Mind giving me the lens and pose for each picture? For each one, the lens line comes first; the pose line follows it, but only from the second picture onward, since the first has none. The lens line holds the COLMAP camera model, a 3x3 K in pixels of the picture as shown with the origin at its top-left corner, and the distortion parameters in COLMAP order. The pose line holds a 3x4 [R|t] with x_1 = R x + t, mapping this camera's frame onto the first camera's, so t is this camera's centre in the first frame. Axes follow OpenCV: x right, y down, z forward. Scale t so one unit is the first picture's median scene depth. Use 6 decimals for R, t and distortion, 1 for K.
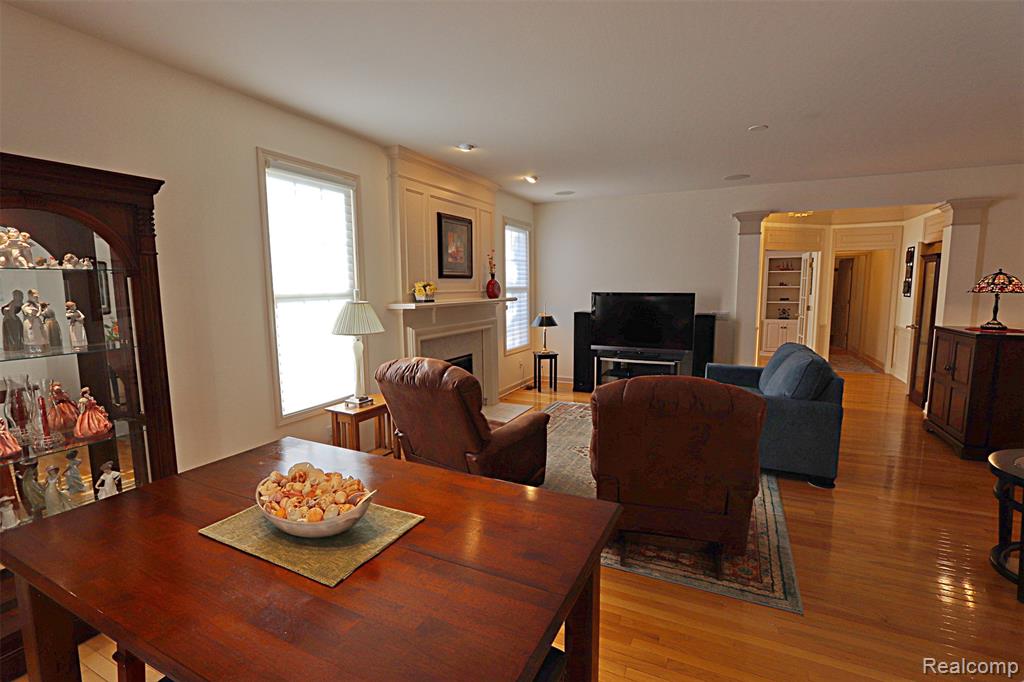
lens RADIAL K [[472.9, 0, 512.3], [0, 472.9, 341.9], [0, 0, 1]] dist [-0.014688, 0.000719]
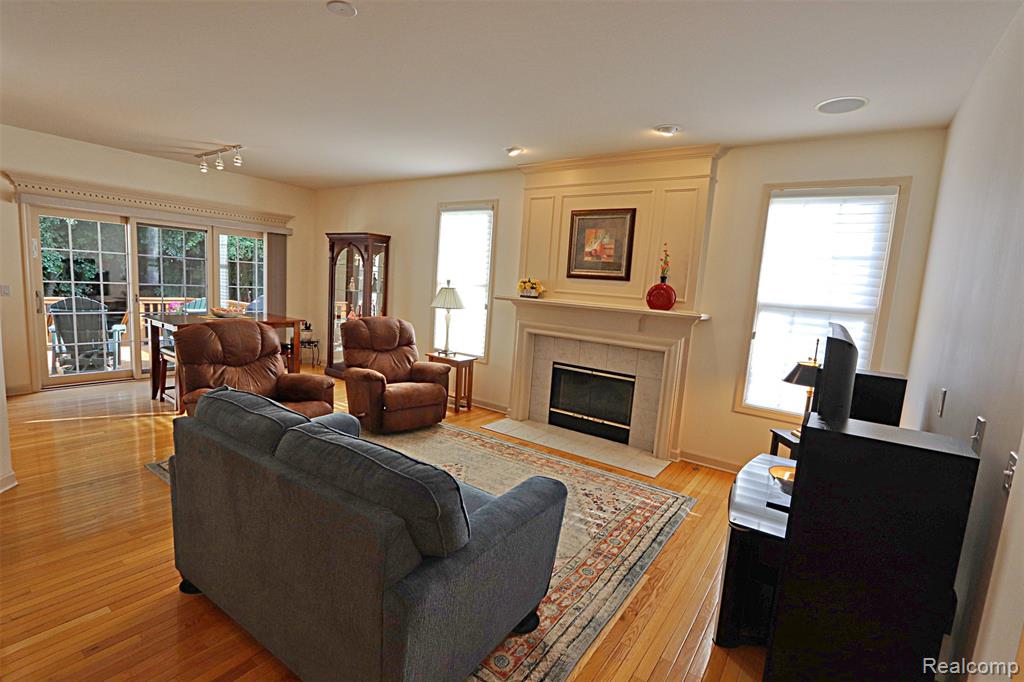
lens RADIAL K [[472.9, 0, 513.2], [0, 472.9, 343.5], [0, 0, 1]] dist [-0.014688, 0.000719]
pose [[-0.177107, 0.132254, -0.975265, 0.816919], [-0.173961, 0.971121, 0.163283, -0.137687], [0.968695, 0.198577, -0.148985, 1.027931]]
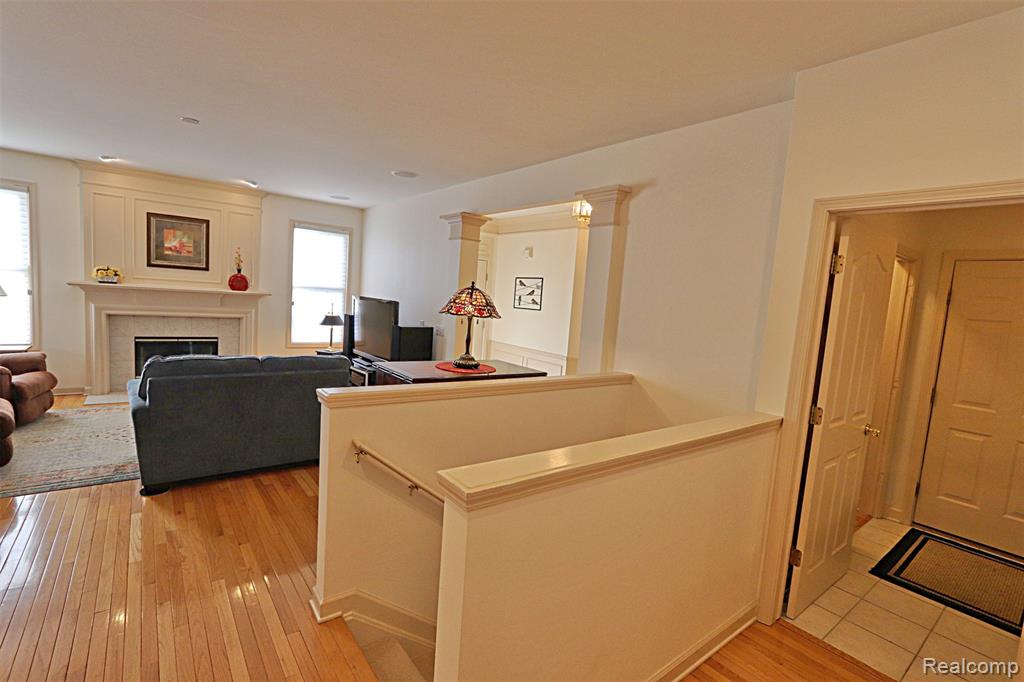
lens RADIAL K [[472.9, 0, 503.9], [0, 472.9, 345.1], [0, 0, 1]] dist [-0.014688, 0.000719]
pose [[0.891036, 0.121721, -0.437309, 1.169258], [-0.133506, 0.991041, 0.003824, -0.058997], [0.433857, 0.054976, 0.899303, 0.314869]]
